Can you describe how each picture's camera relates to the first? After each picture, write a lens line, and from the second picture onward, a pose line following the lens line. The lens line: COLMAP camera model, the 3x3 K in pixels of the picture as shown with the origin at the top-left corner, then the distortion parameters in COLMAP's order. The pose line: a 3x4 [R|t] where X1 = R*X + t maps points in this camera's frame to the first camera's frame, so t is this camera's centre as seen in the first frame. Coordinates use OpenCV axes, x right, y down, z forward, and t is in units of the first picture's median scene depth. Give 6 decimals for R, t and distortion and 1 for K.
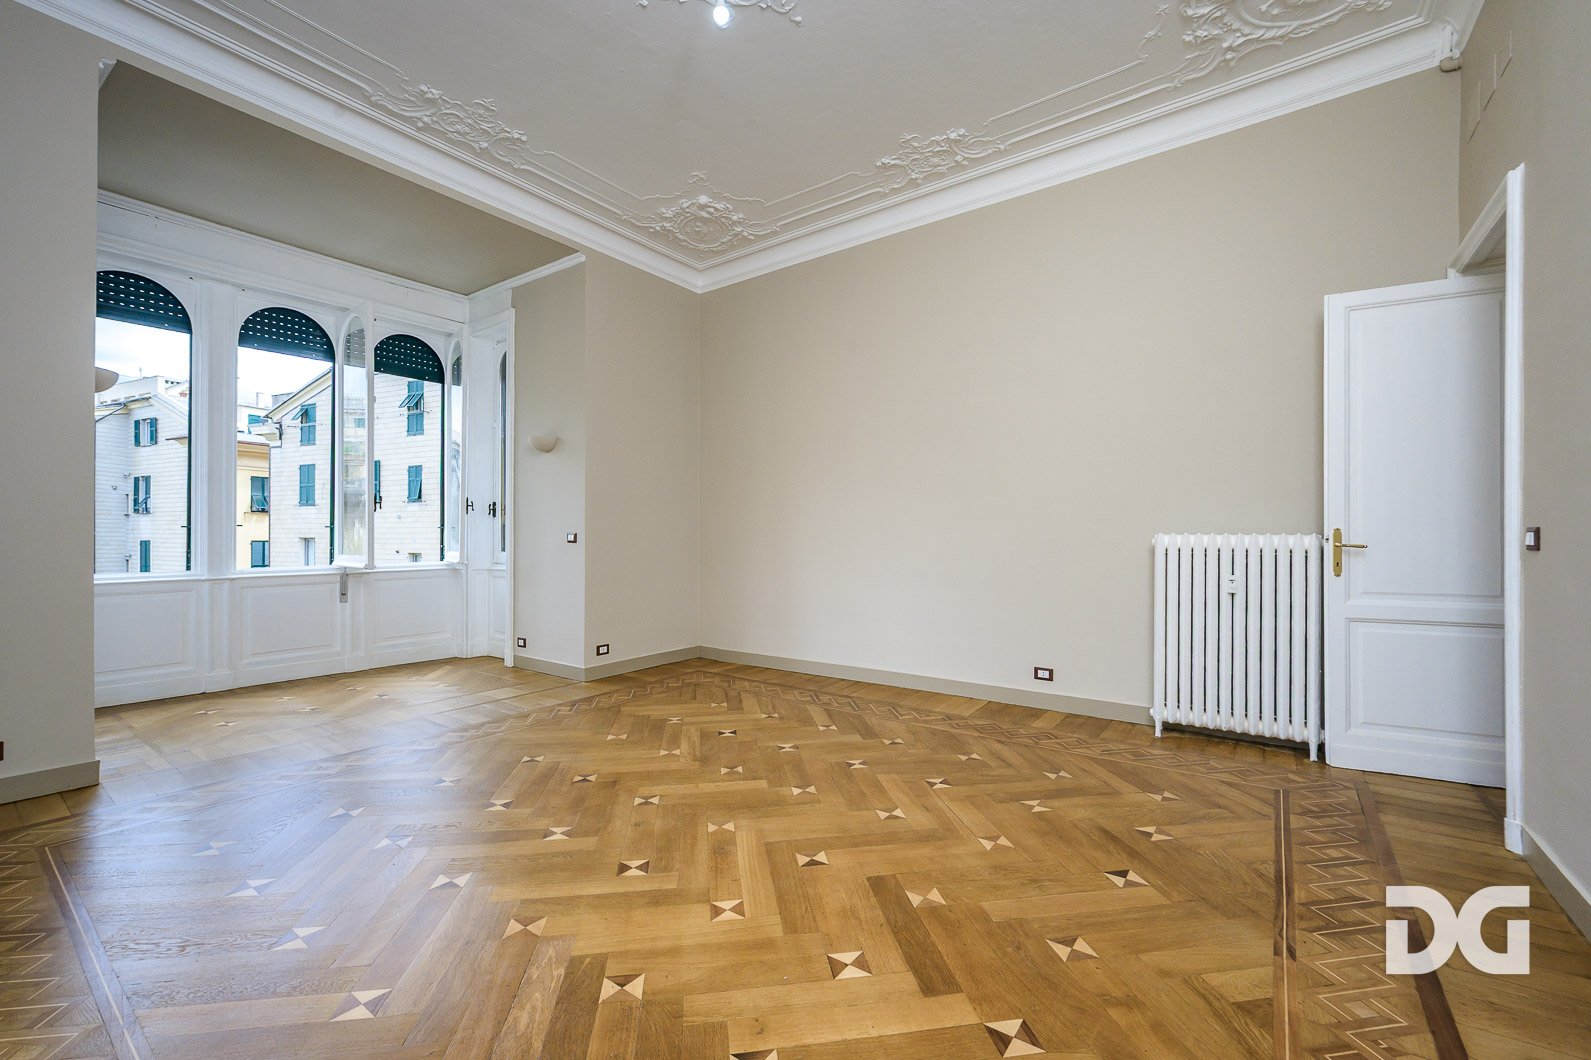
lens RADIAL K [[664.9, 0, 803.9], [0, 664.9, 531.7], [0, 0, 1]] dist [-0.002735, -0.000674]
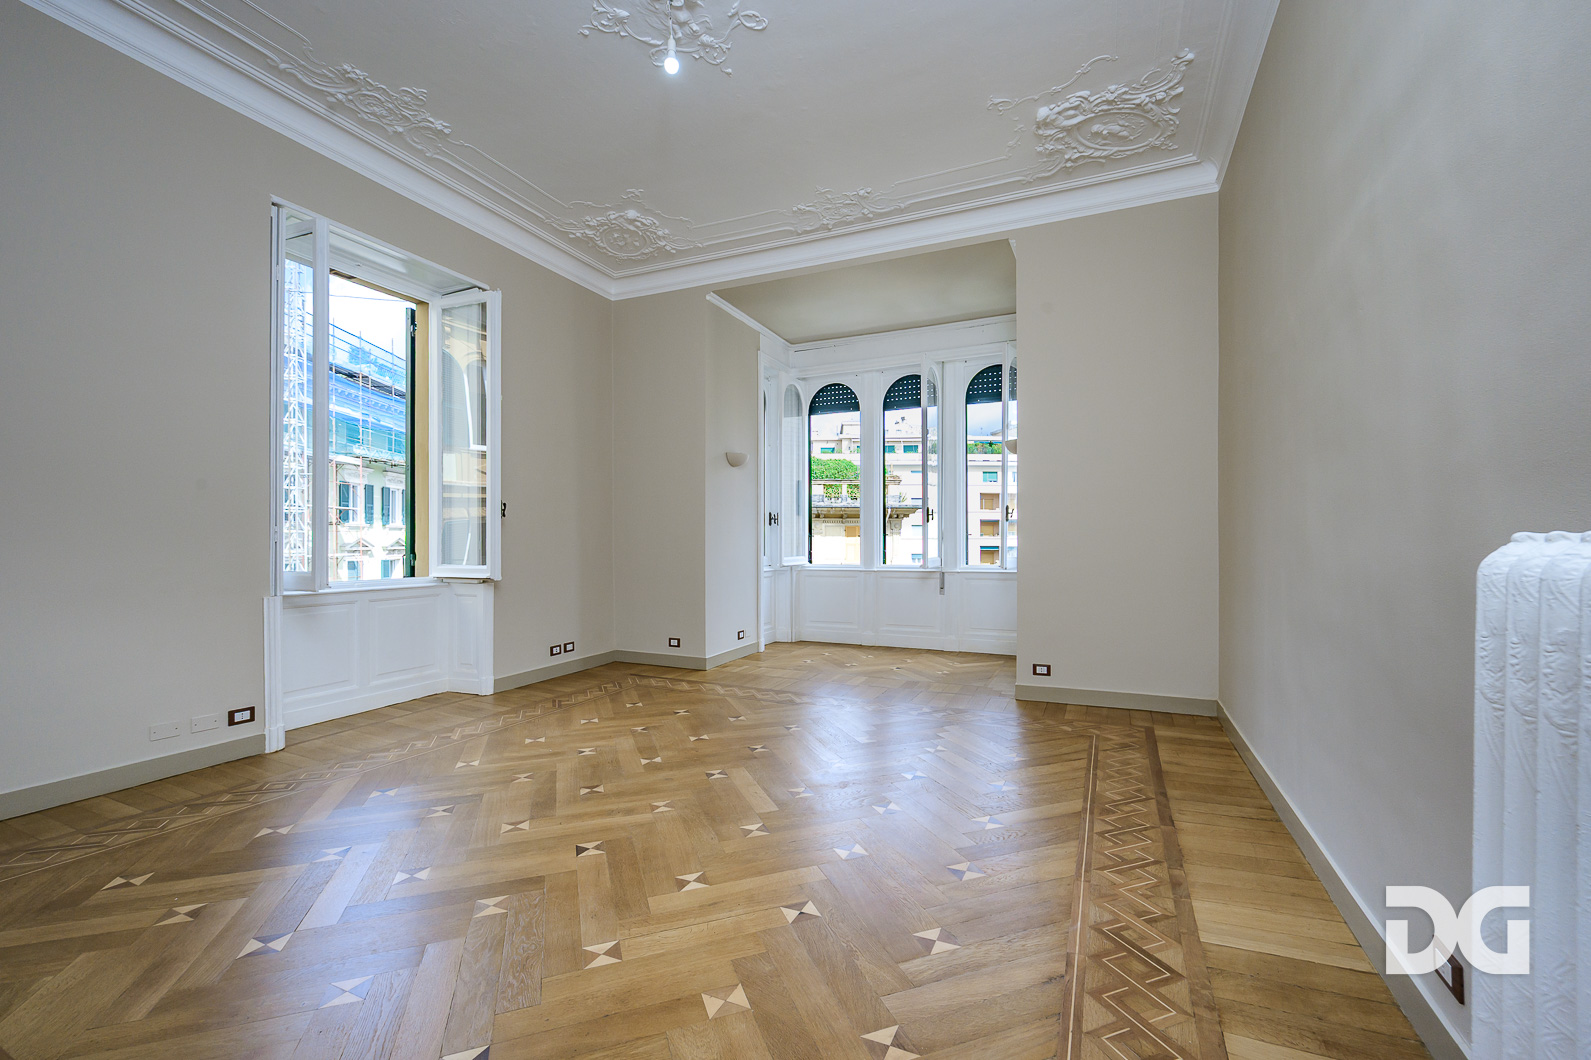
lens RADIAL K [[654.4, 0, 790.1], [0, 654.4, 539.7], [0, 0, 1]] dist [-0.003708, -0.000639]
pose [[0.191592, -0.002826, -0.981471, 0.822720], [0.008502, 0.999963, -0.001219, 0.002363], [0.981438, -0.008111, 0.191609, 0.836748]]
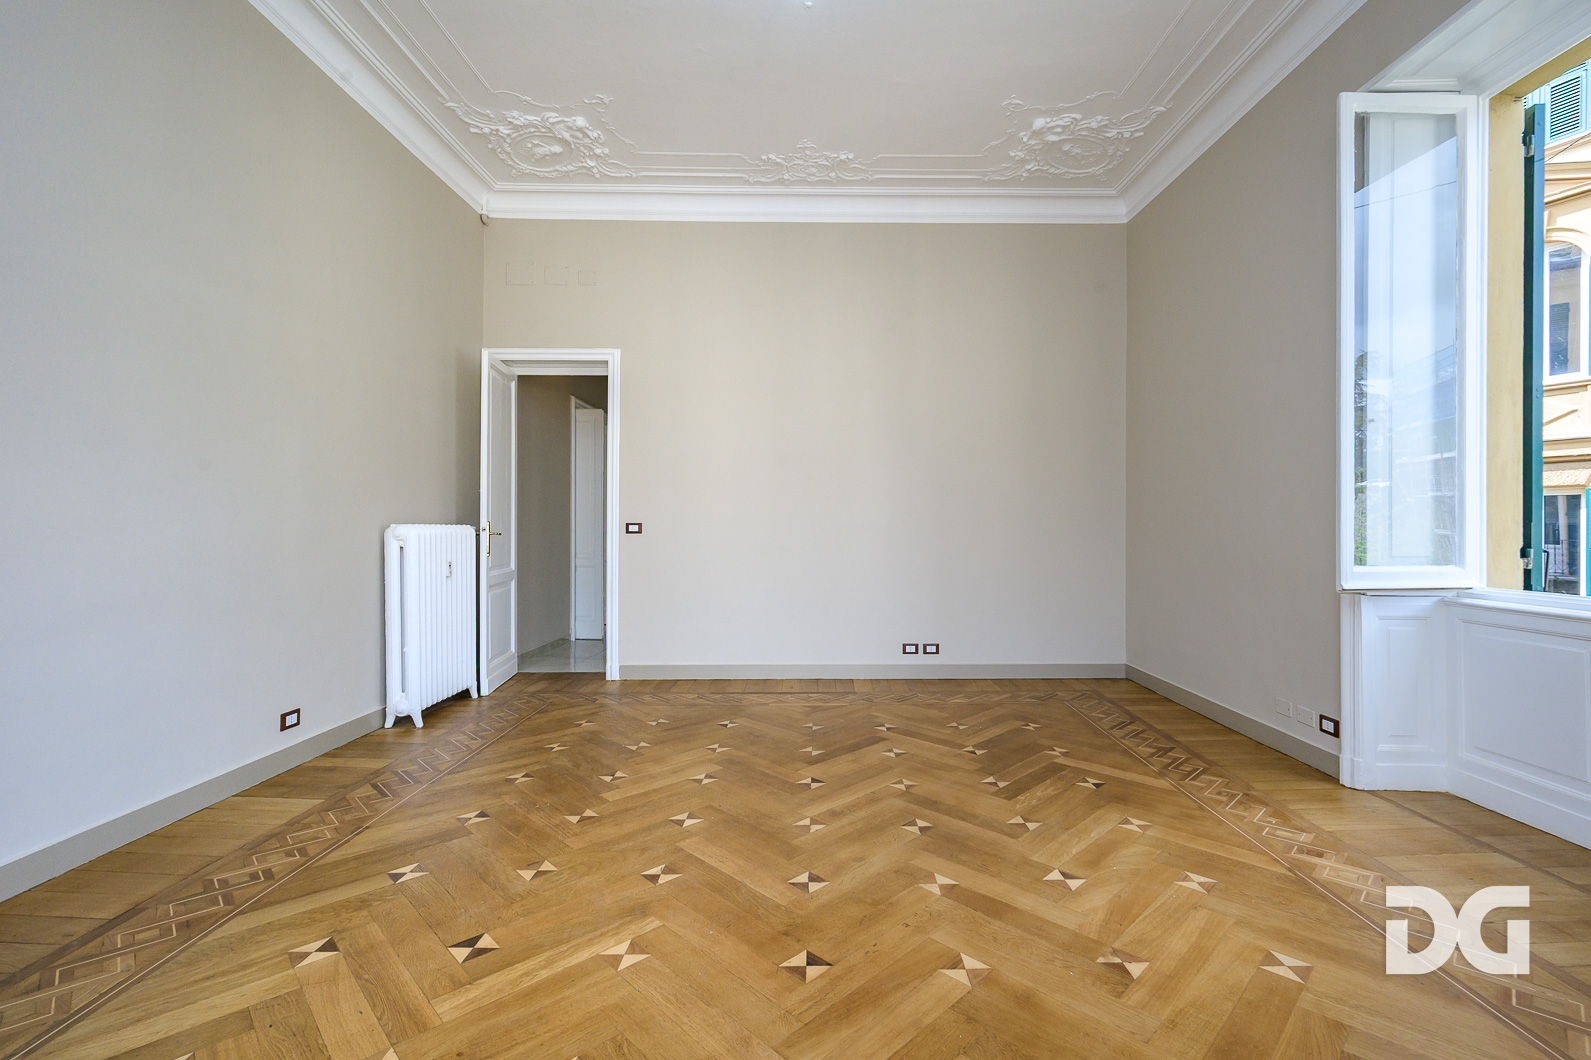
lens RADIAL K [[721.7, 0, 823.5], [0, 721.7, 528.6], [0, 0, 1]] dist [0.000518, -0.000110]
pose [[-0.603802, -0.002137, 0.797132, -0.818147], [-0.002777, 0.999996, 0.000577, 0.006438], [-0.797130, -0.001865, -0.603805, 1.354702]]
